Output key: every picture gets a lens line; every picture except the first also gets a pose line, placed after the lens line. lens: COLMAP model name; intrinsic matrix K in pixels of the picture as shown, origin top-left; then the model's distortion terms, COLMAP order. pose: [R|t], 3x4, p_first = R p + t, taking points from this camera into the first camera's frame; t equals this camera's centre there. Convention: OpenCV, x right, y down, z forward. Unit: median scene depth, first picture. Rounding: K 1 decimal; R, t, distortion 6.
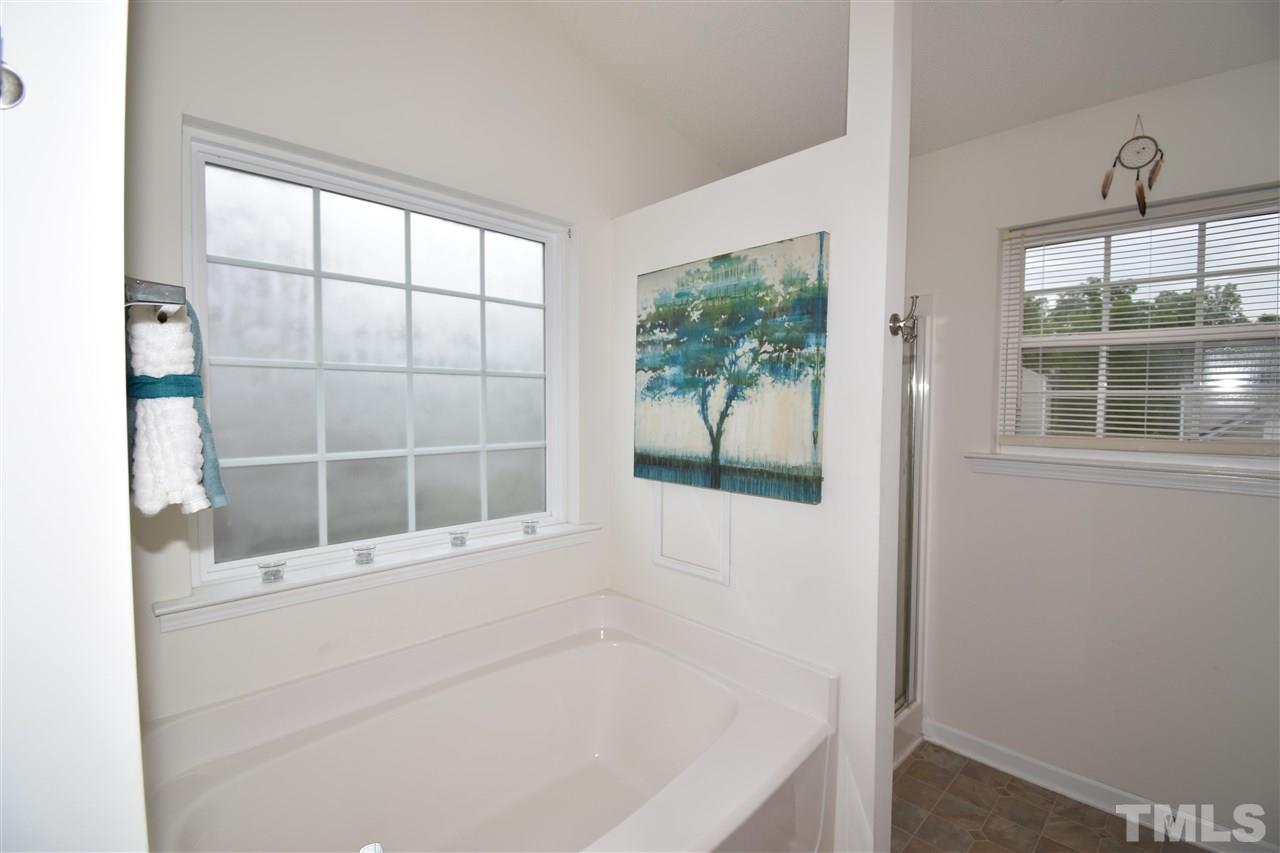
lens RADIAL K [[561.5, 0, 642.6], [0, 561.5, 423.7], [0, 0, 1]] dist [0.021799, -0.027204]
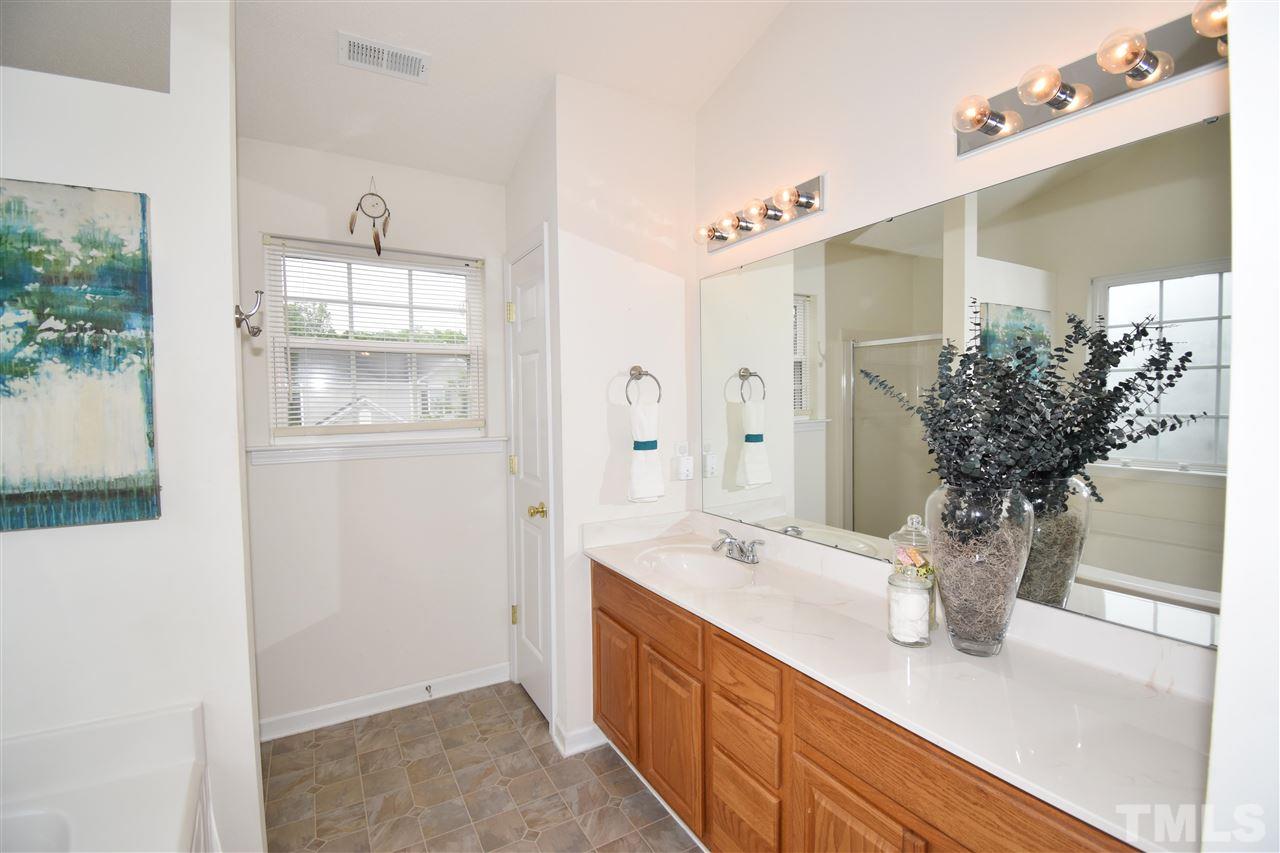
lens RADIAL K [[561.5, 0, 642.6], [0, 561.5, 423.7], [0, 0, 1]] dist [0.021799, -0.027204]
pose [[0.247641, -0.052615, 0.967422, -0.295566], [0.046138, 0.998032, 0.042469, -0.000614], [-0.967753, 0.034118, 0.249581, 0.079793]]
